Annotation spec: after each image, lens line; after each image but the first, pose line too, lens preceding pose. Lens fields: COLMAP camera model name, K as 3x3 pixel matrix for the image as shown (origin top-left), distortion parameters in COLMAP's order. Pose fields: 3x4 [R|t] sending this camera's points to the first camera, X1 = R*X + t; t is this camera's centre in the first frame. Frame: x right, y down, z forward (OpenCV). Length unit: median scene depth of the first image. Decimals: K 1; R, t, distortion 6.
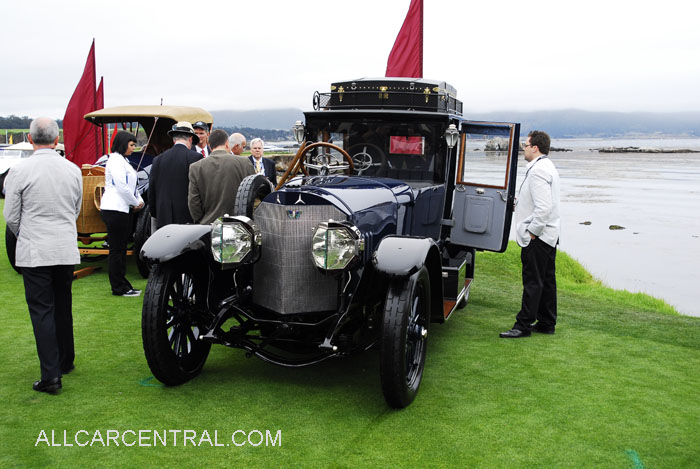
lens RADIAL K [[868.9, 0, 349.8], [0, 868.9, 236.4], [0, 0, 1]] dist [-0.130632, 0.000000]
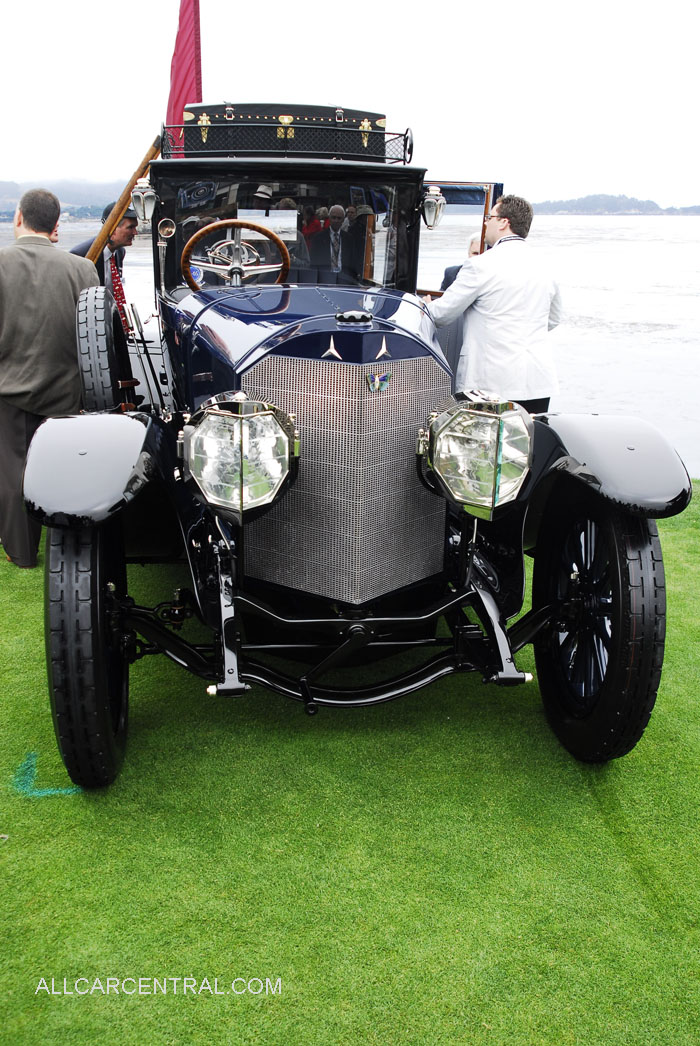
lens RADIAL K [[1120.2, 0, 358.3], [0, 1120.2, 521.2], [0, 0, 1]] dist [-0.134111, 0.000000]
pose [[0.932718, -0.095756, 0.347660, -0.186561], [0.040071, 0.985650, 0.163974, -0.033552], [-0.358373, -0.139011, 0.923171, 0.314289]]
